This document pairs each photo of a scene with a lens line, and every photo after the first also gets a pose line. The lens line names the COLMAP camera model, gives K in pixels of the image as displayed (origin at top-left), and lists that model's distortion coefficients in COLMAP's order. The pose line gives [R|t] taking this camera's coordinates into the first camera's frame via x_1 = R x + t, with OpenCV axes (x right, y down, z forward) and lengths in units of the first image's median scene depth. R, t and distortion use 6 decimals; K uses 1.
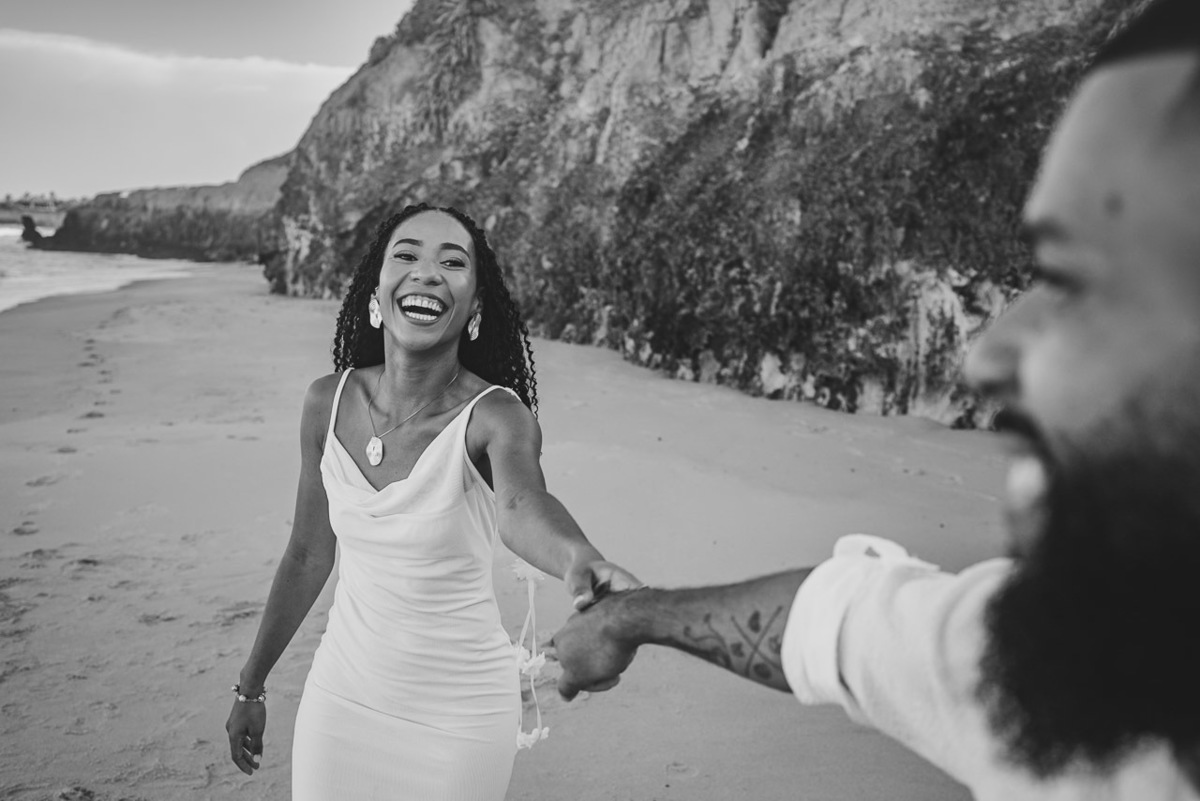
lens RADIAL K [[1131.8, 0, 557.5], [0, 1131.8, 404.6], [0, 0, 1]] dist [-0.067504, 0.003523]
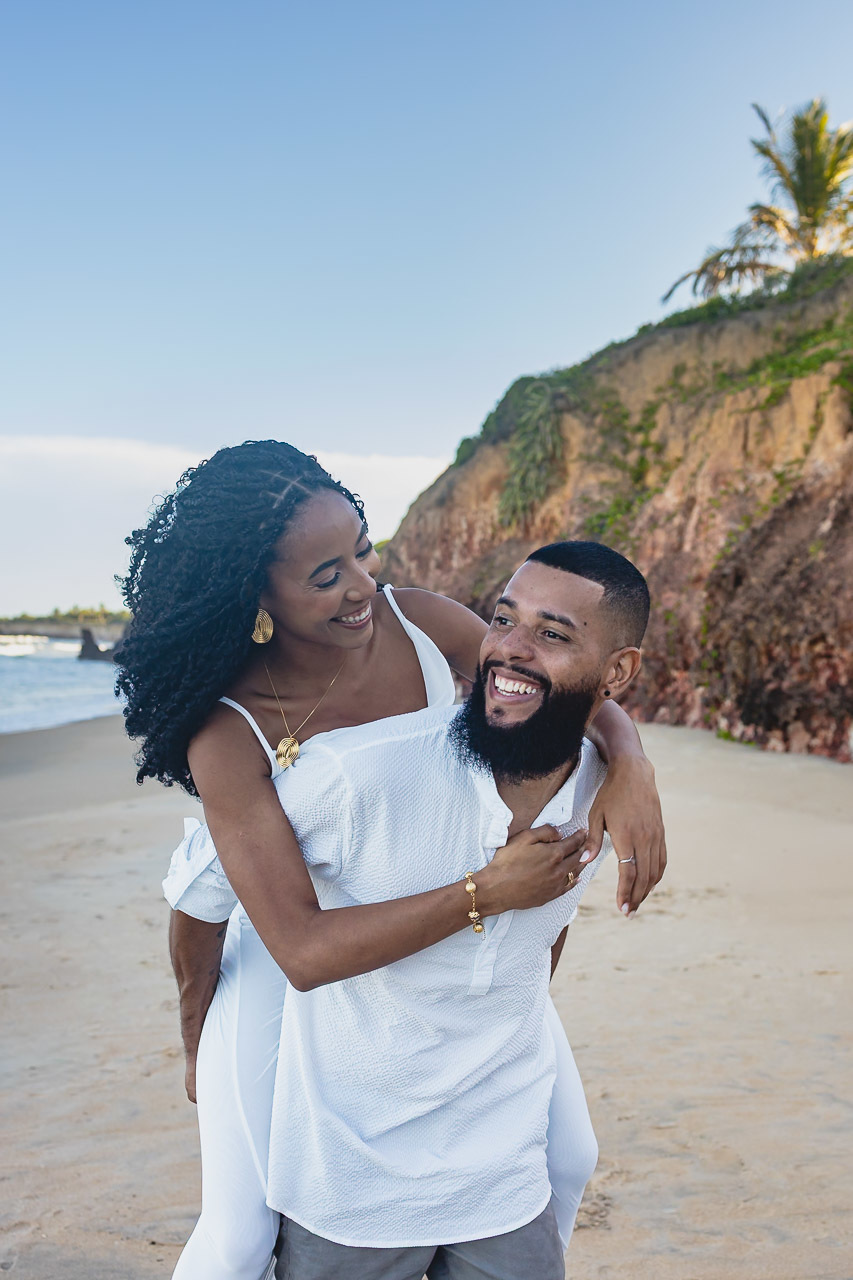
lens RADIAL K [[1287.8, 0, 443.5], [0, 1287.8, 680.4], [0, 0, 1]] dist [-0.005985, 0.001408]
pose [[0.986697, -0.034664, -0.158829, 0.000318], [0.016551, 0.993346, -0.113974, 0.026750], [0.161723, 0.109829, 0.980706, -0.139172]]
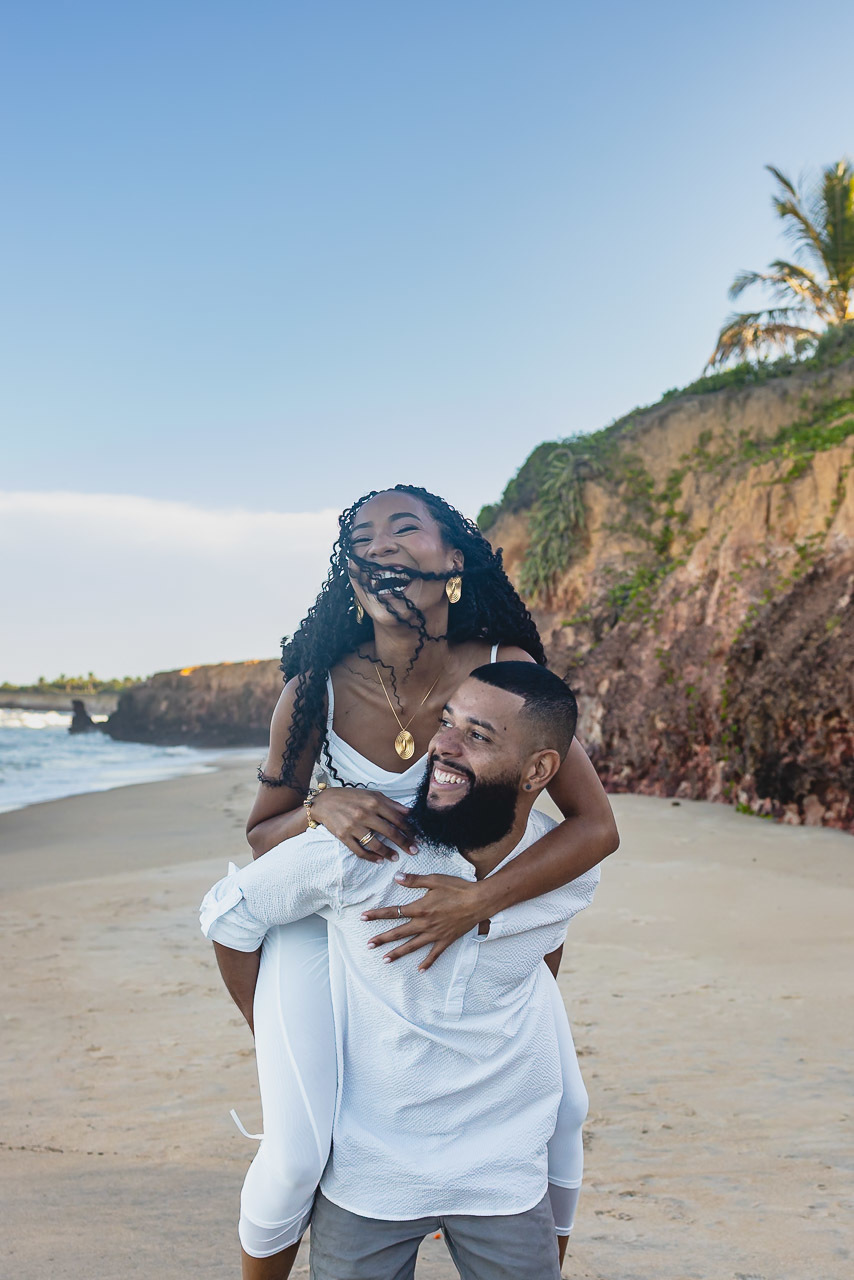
lens RADIAL K [[1404.4, 0, 468.6], [0, 1404.4, 745.6], [0, 0, 1]] dist [-0.005163, -0.000275]
pose [[0.987529, -0.033878, -0.153749, 0.011248], [0.015071, 0.992431, -0.121879, 0.037403], [0.156714, 0.118042, 0.980565, -0.215011]]
